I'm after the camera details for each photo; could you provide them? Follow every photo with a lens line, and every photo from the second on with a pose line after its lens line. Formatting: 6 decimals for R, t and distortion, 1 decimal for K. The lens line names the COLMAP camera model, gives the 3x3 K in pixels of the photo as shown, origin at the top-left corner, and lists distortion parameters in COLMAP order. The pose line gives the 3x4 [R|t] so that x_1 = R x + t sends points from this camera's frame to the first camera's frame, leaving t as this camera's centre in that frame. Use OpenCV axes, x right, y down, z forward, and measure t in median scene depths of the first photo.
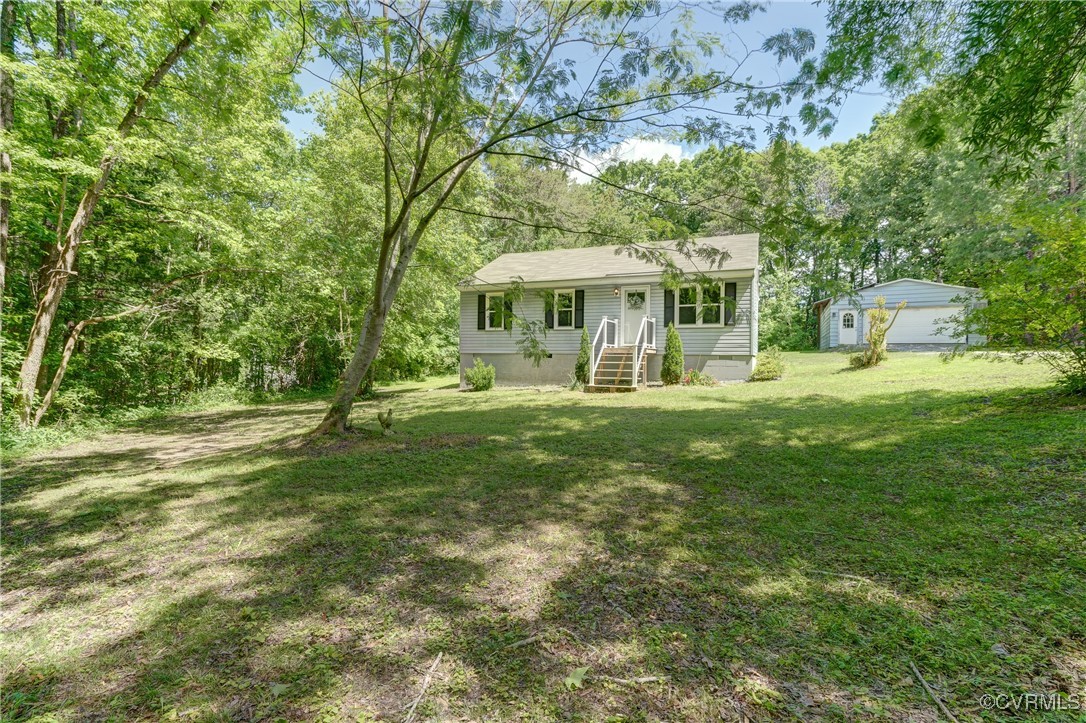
lens RADIAL K [[506.4, 0, 549.9], [0, 506.4, 357.7], [0, 0, 1]] dist [-0.001450, 0.000293]
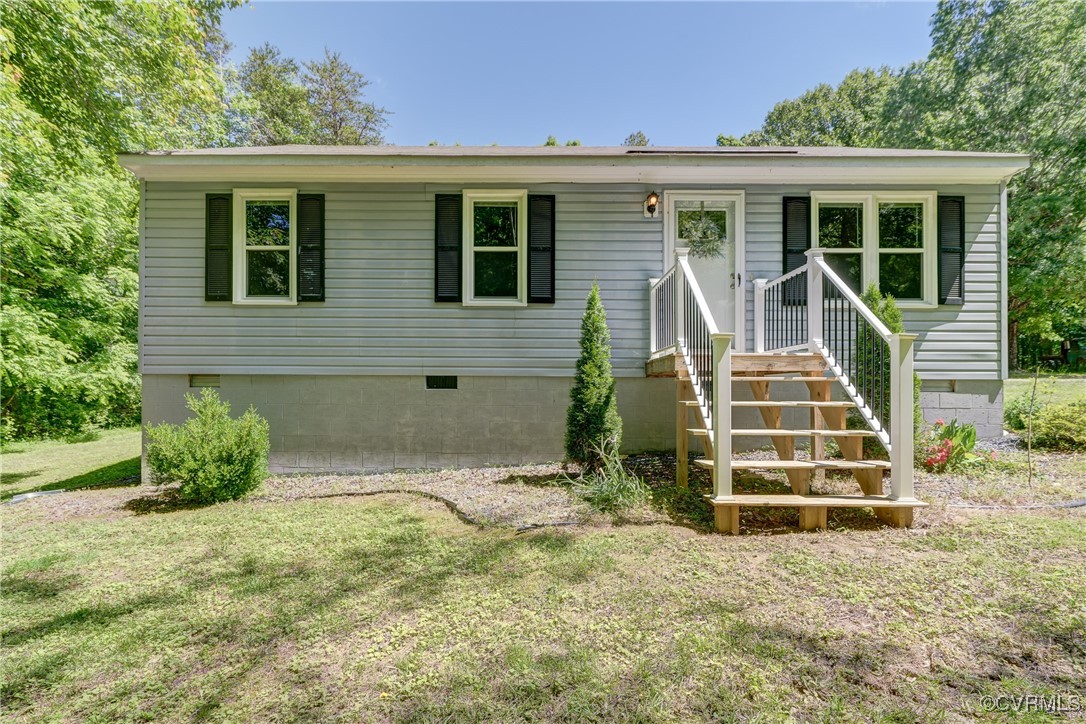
lens RADIAL K [[504.9, 0, 545.0], [0, 504.9, 389.4], [0, 0, 1]] dist [-0.002365, 0.000035]
pose [[0.917942, -0.001512, 0.396712, -0.083530], [0.002326, 0.999996, -0.001572, 0.002027], [-0.396708, 0.002366, 0.917942, 0.722727]]
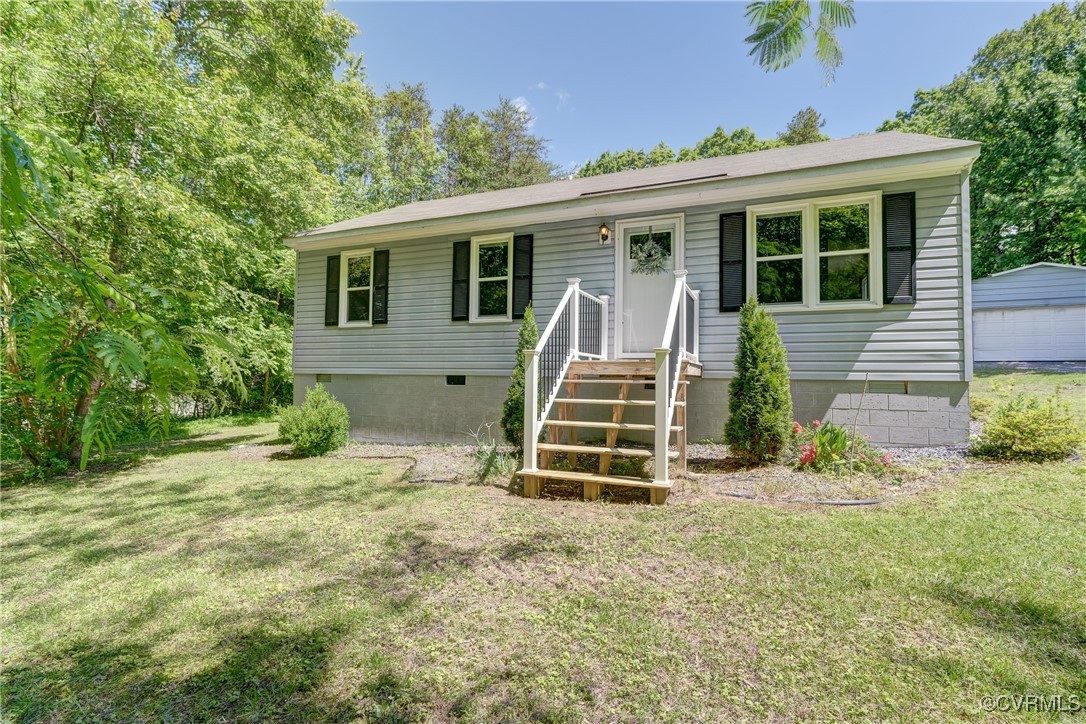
lens RADIAL K [[506.4, 0, 549.9], [0, 506.4, 358.2], [0, 0, 1]] dist [-0.001450, 0.000293]
pose [[0.999852, 0.003768, 0.016781, 0.079976], [-0.003083, 0.999169, -0.040641, -0.005650], [-0.016921, 0.040583, 0.999033, 0.588804]]
